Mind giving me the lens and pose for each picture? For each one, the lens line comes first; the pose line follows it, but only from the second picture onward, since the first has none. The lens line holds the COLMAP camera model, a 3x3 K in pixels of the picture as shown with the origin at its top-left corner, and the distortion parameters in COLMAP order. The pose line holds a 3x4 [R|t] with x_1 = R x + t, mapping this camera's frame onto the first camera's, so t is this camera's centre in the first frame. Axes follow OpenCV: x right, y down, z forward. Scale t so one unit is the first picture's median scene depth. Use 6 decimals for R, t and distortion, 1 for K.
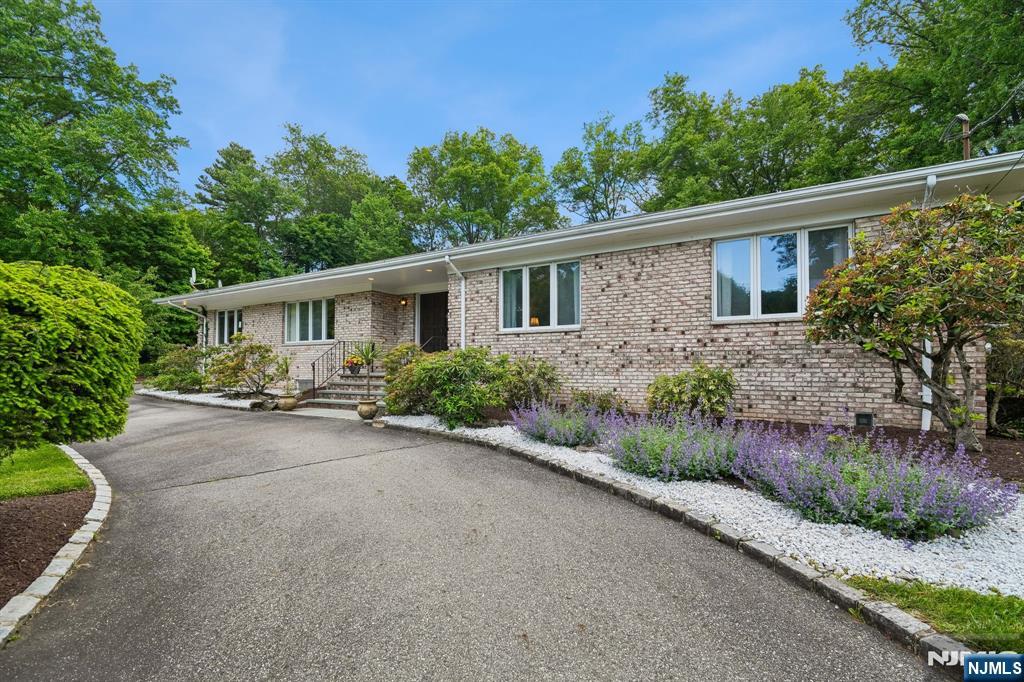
lens RADIAL K [[468.2, 0, 497.9], [0, 468.2, 346.1], [0, 0, 1]] dist [-0.002385, -0.000498]
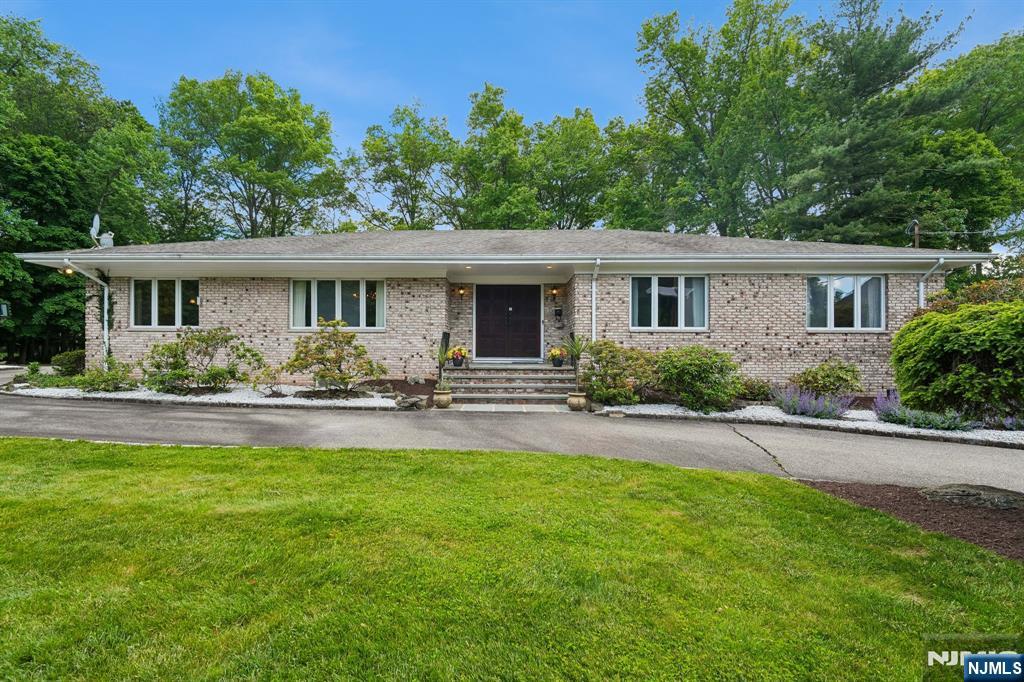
lens RADIAL K [[468.2, 0, 497.9], [0, 468.2, 346.1], [0, 0, 1]] dist [-0.002385, -0.000498]
pose [[0.864945, 0.010192, 0.501763, -0.889119], [-0.028426, 0.999184, 0.028704, -0.014520], [-0.501061, -0.039090, 0.864529, 0.169287]]
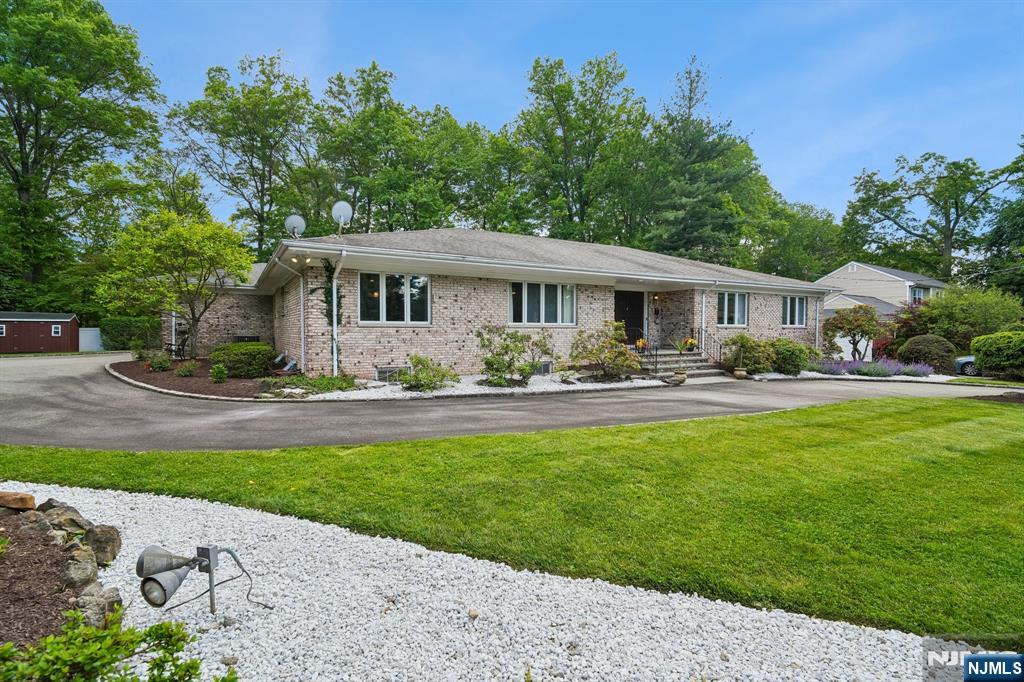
lens RADIAL K [[487.0, 0, 513.3], [0, 487.0, 363.9], [0, 0, 1]] dist [-0.001102, -0.000448]
pose [[0.494157, -0.038505, 0.868519, -2.007144], [-0.026517, 0.997886, 0.059328, 0.019589], [-0.868968, -0.052348, 0.492092, 0.789981]]
